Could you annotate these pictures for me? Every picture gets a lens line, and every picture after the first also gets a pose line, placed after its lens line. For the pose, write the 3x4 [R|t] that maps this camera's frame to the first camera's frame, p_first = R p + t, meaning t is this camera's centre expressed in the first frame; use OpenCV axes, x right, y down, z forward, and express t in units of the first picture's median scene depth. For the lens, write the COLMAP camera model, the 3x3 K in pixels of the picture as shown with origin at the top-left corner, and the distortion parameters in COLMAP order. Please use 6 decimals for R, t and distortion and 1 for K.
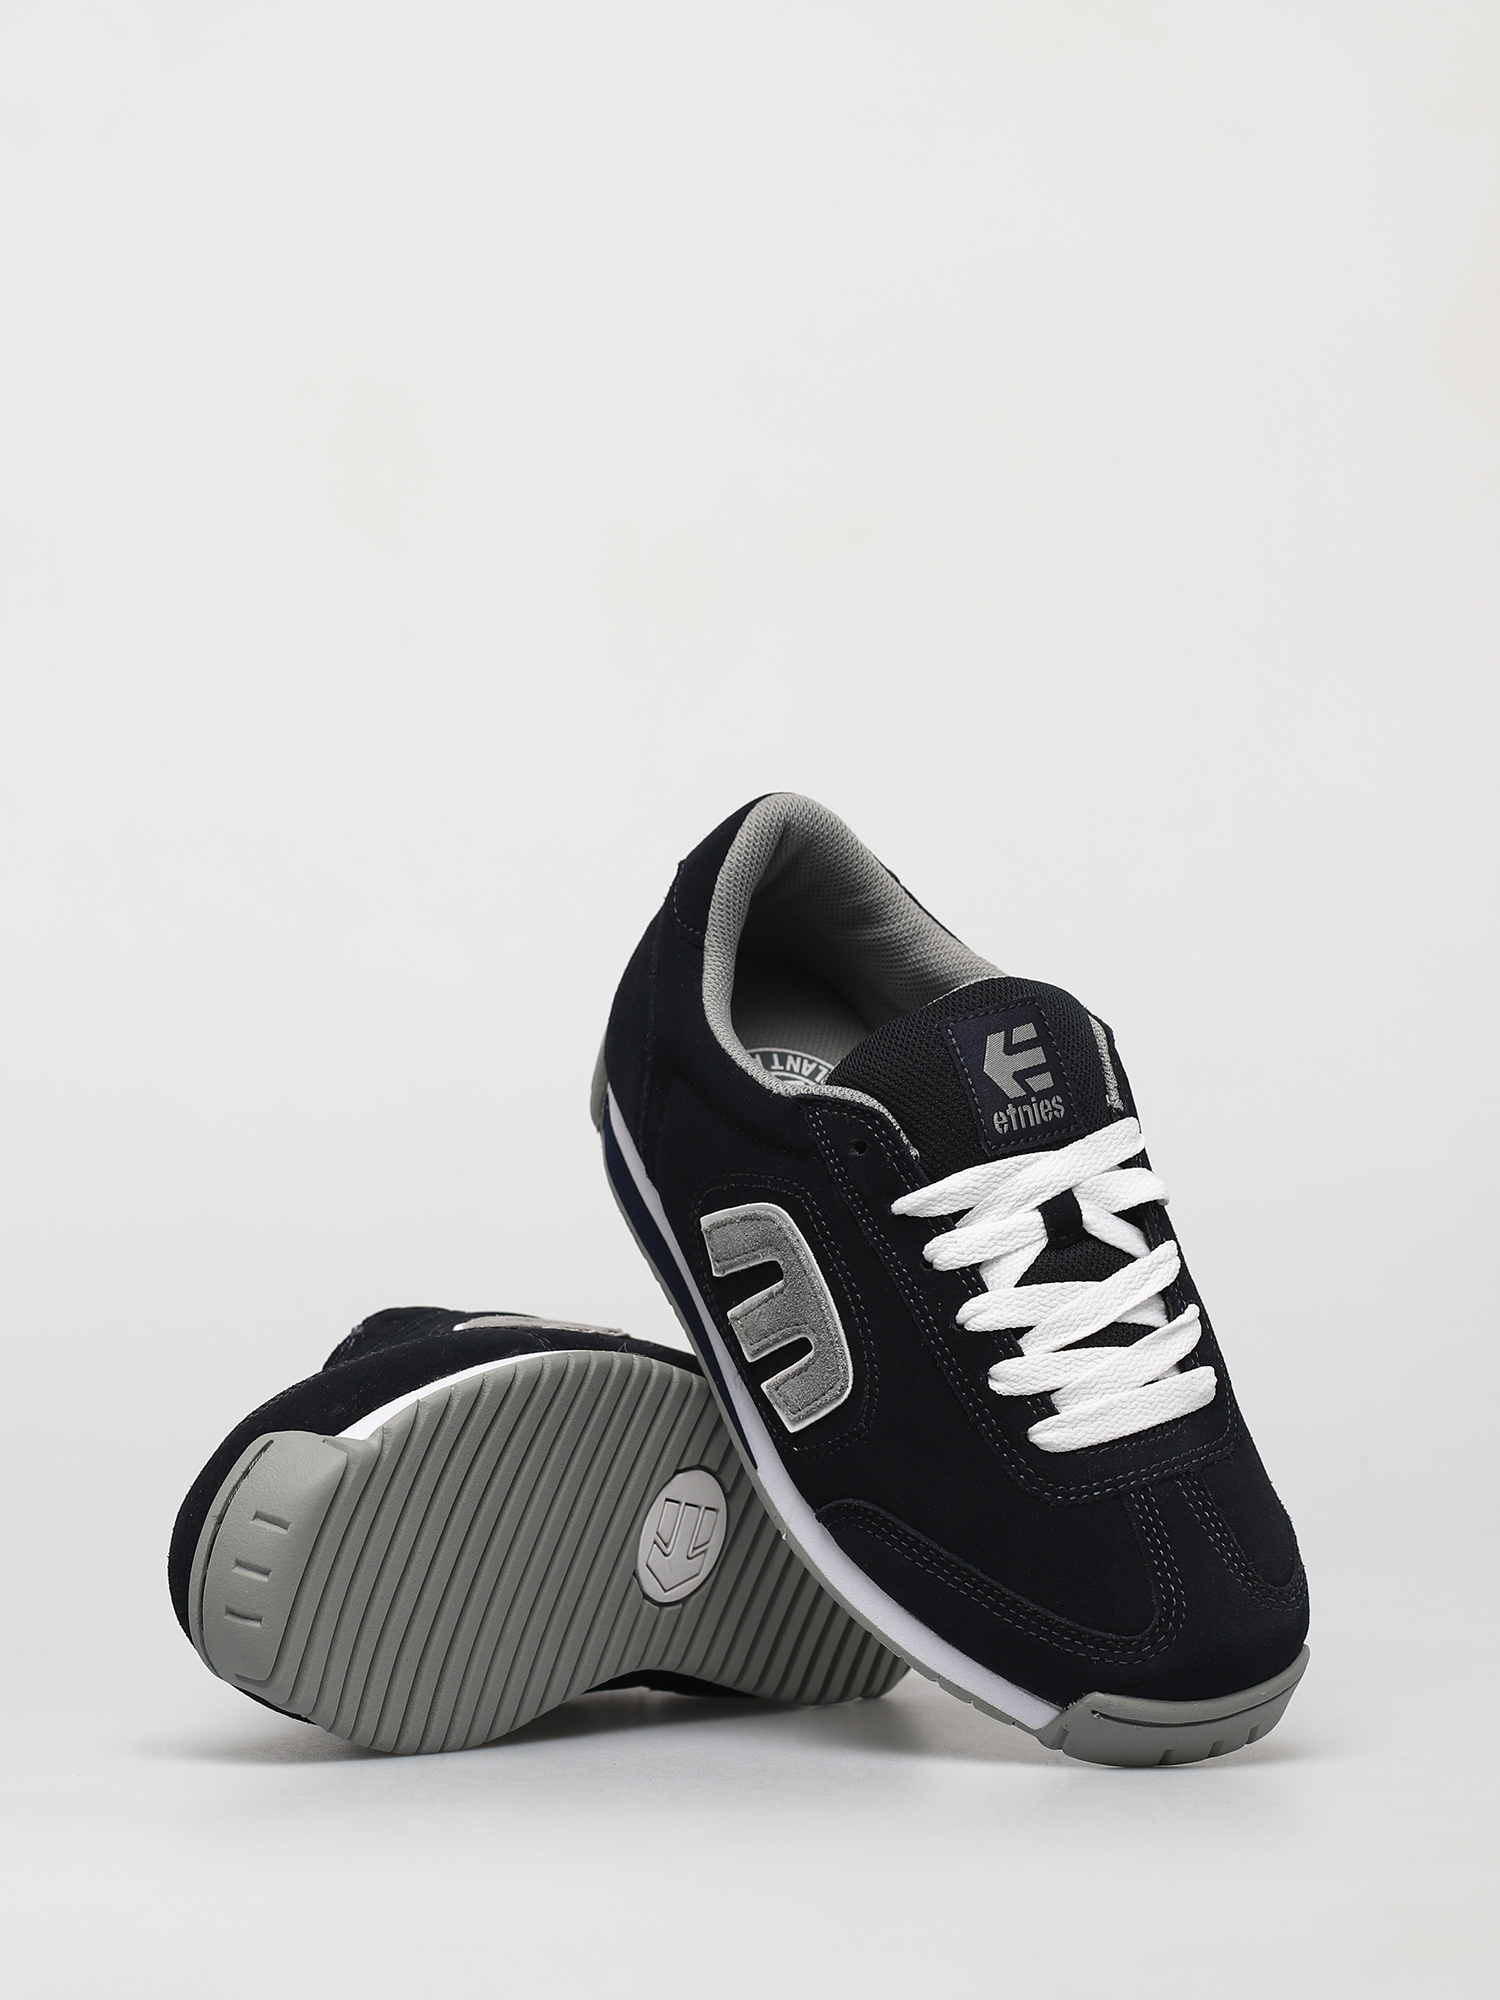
lens RADIAL K [[6963.0, 0, 751.4], [0, 6963.0, 1001.8], [0, 0, 1]] dist [0.068192, 0.000000]
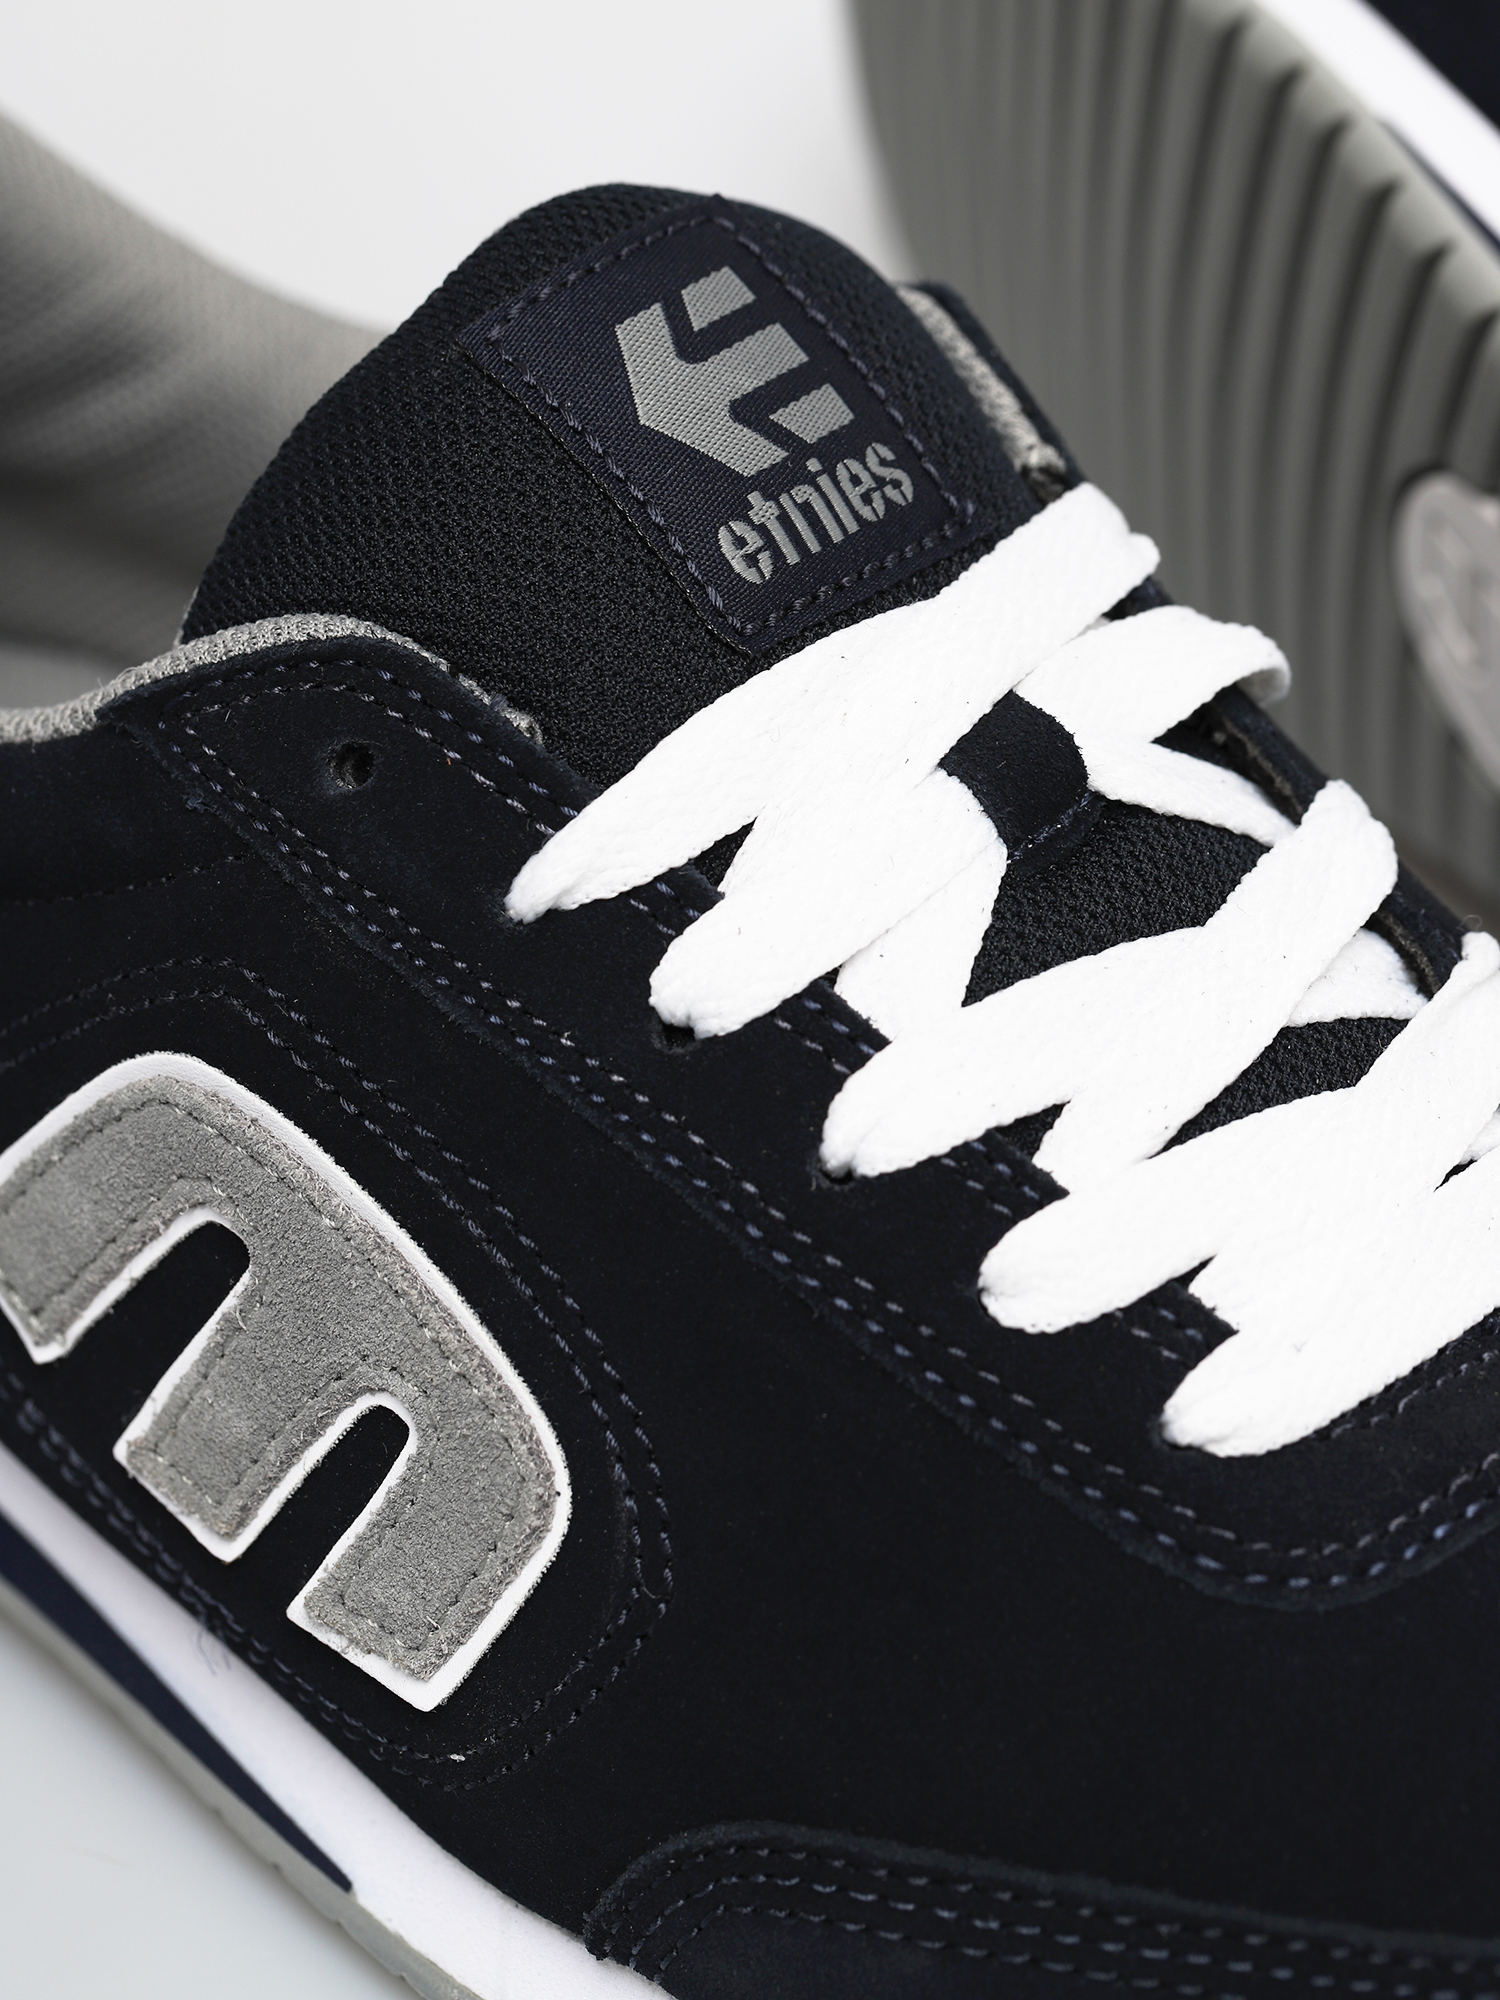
lens RADIAL K [[6963.0, 0, 747.2], [0, 6963.0, 1000.0], [0, 0, 1]] dist [0.068192, 0.000000]
pose [[0.939412, -0.308637, 0.149156, -0.018062], [0.326084, 0.938778, -0.111199, 0.072054], [-0.105704, 0.153099, 0.982541, 0.688410]]
